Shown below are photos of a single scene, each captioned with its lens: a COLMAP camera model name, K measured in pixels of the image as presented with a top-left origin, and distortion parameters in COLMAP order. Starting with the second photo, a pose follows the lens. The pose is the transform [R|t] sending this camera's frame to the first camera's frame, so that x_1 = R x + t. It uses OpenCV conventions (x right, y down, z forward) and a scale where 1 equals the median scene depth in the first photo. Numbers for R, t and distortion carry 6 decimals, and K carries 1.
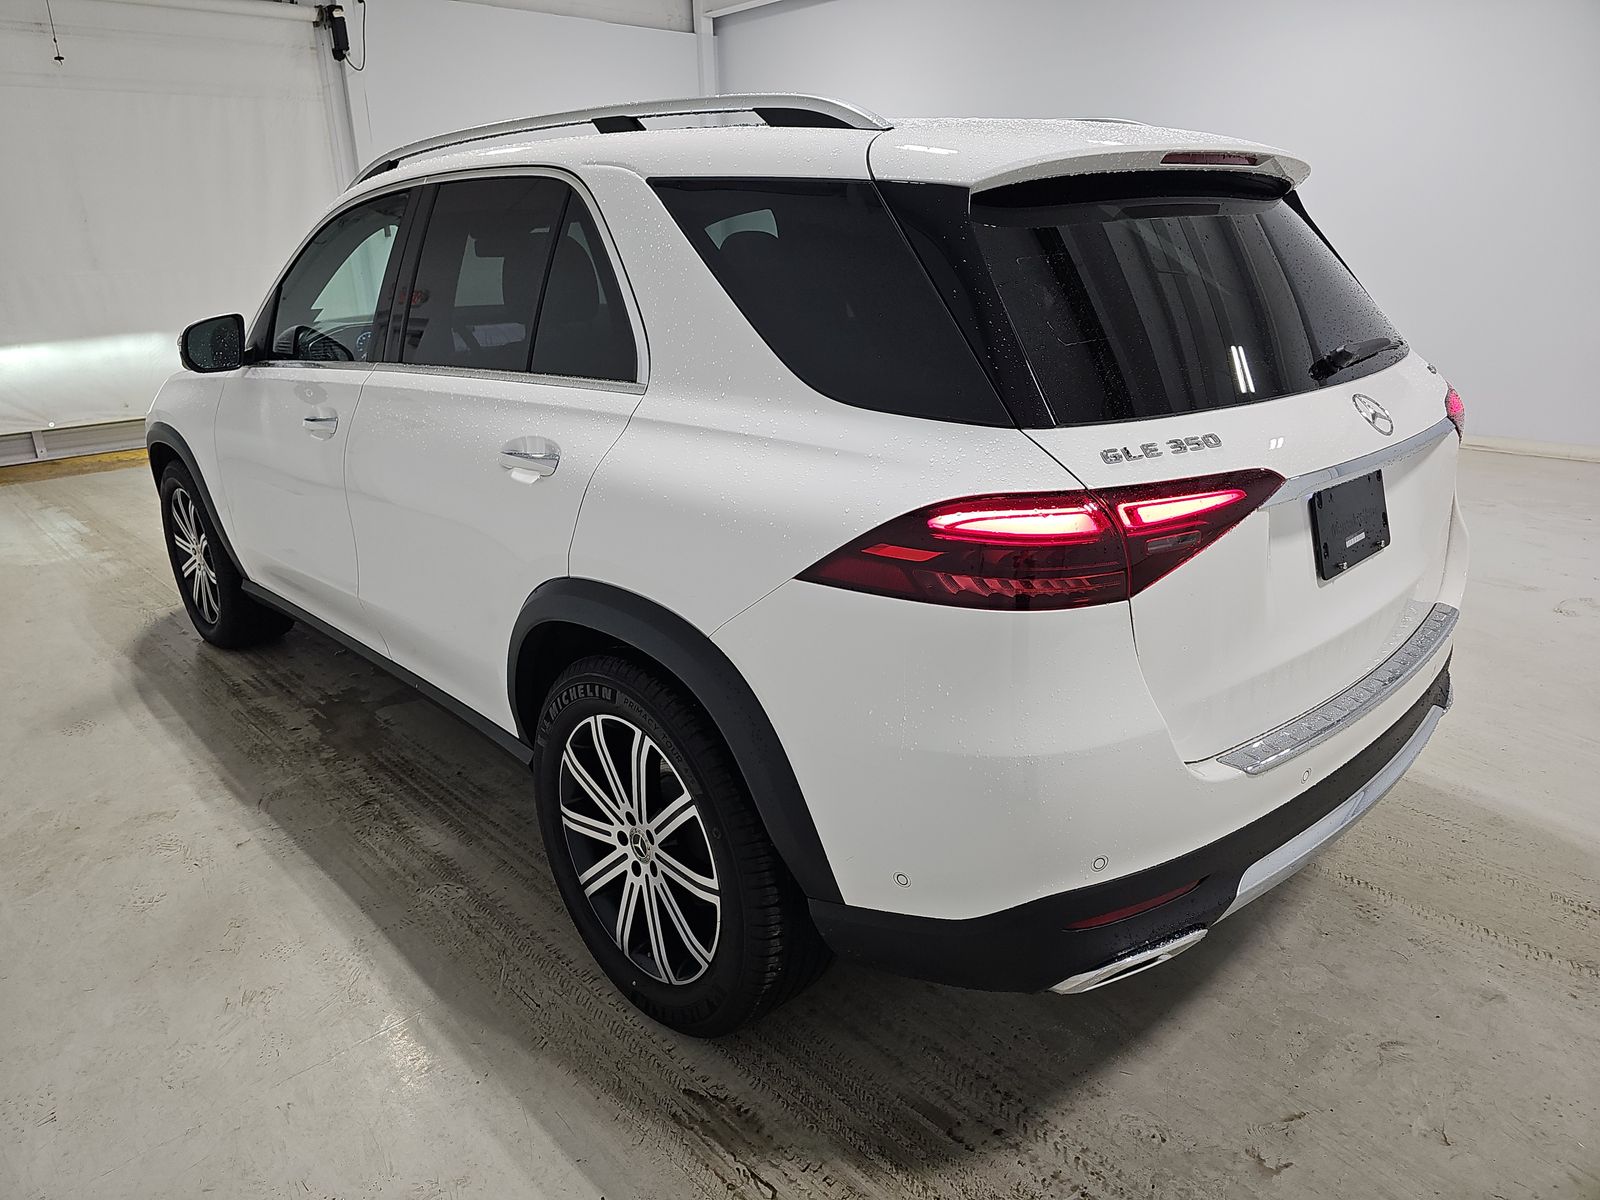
lens RADIAL K [[1082.5, 0, 795.8], [0, 1082.5, 592.3], [0, 0, 1]] dist [0.029222, -0.023979]
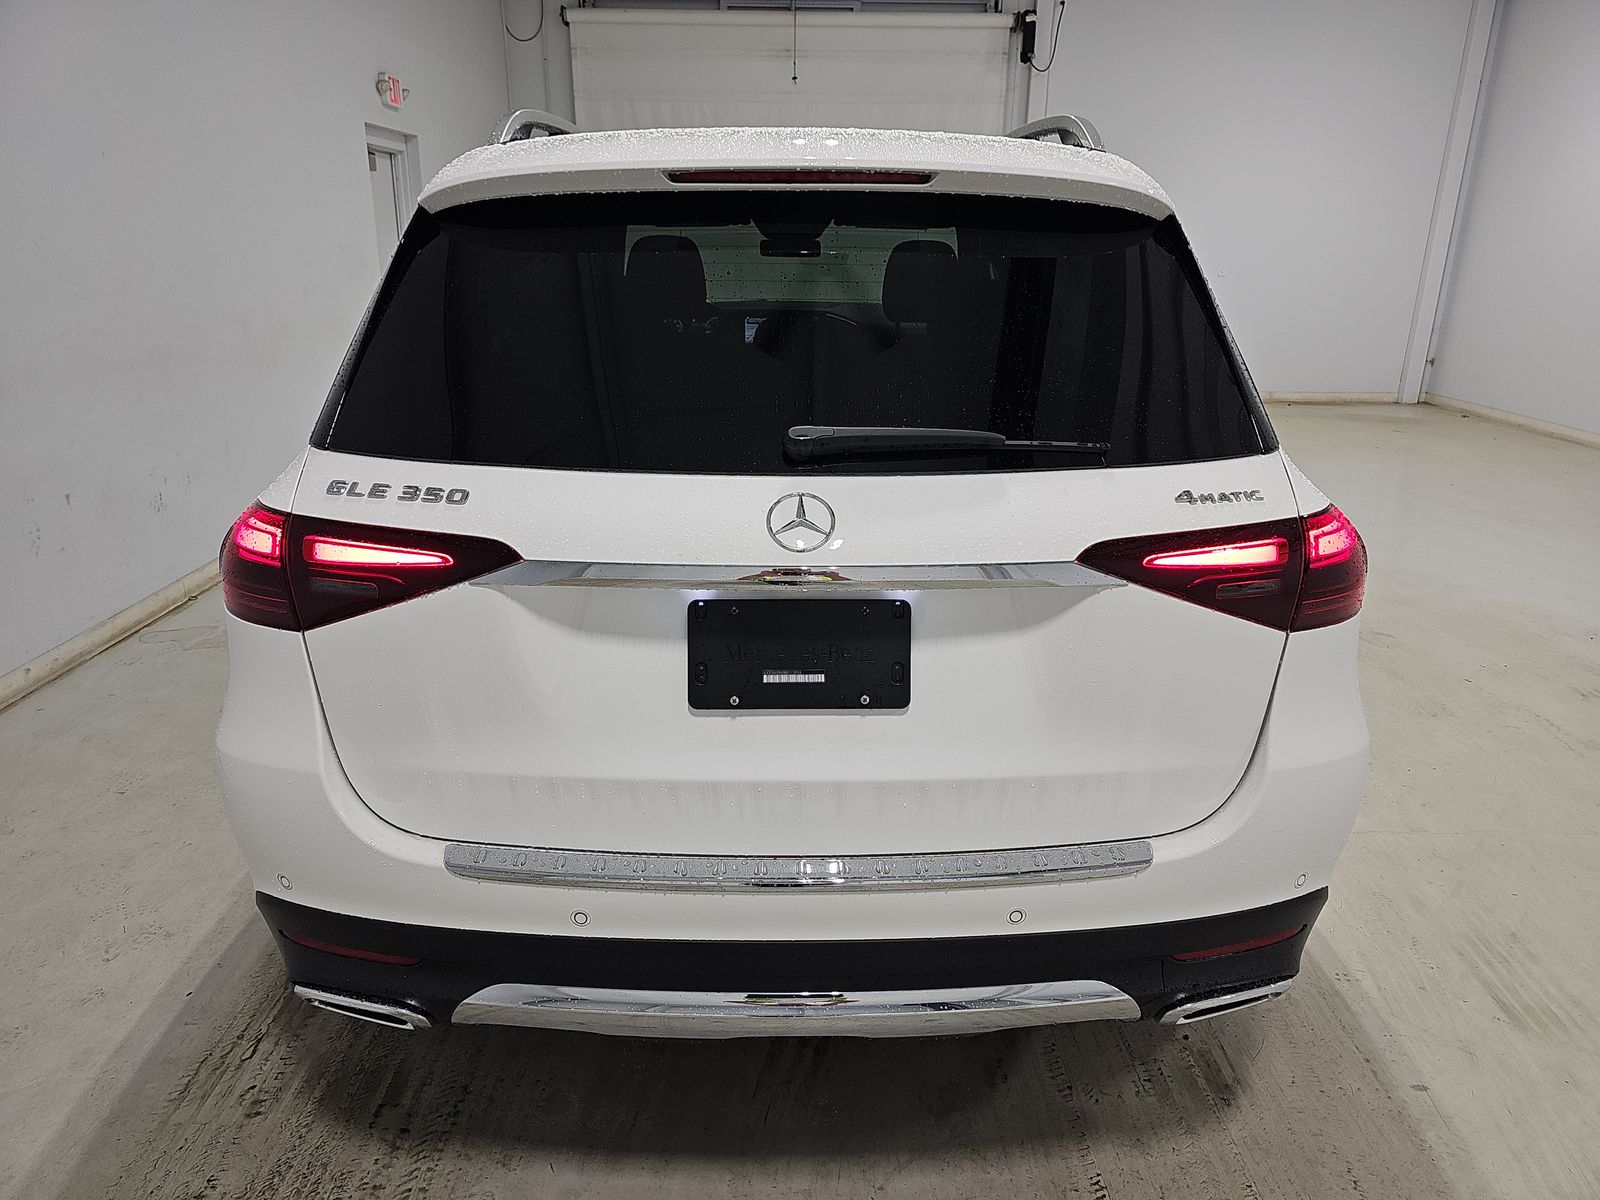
lens RADIAL K [[1082.5, 0, 806.7], [0, 1082.5, 607.7], [0, 0, 1]] dist [0.029222, -0.023979]
pose [[0.733634, 0.254090, -0.630254, 0.957122], [-0.242197, 0.964326, 0.106847, -0.175246], [0.634919, 0.074259, 0.769002, 0.402833]]
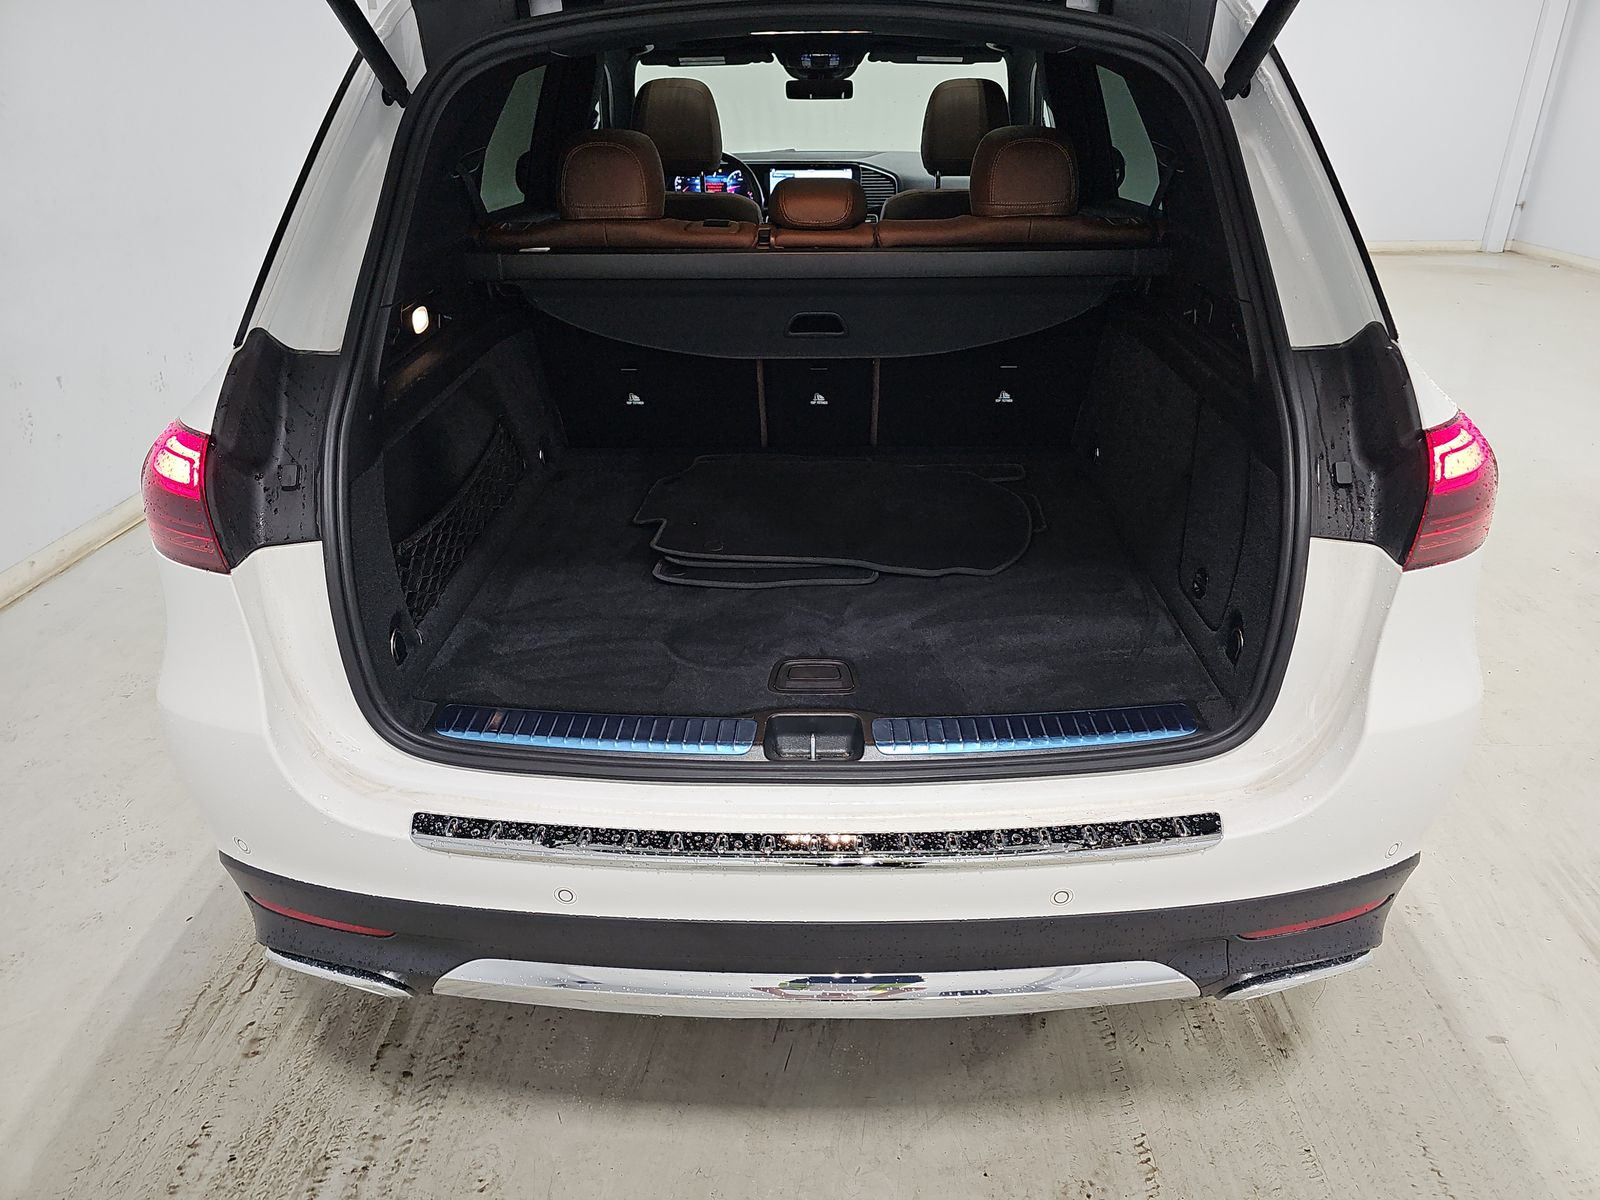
lens RADIAL K [[1082.5, 0, 810.3], [0, 1082.5, 601.4], [0, 0, 1]] dist [0.029222, -0.023979]
pose [[0.712946, 0.327798, -0.619884, 0.883667], [-0.233160, 0.944528, 0.231308, -0.208341], [0.661320, -0.020378, 0.749827, 0.500942]]
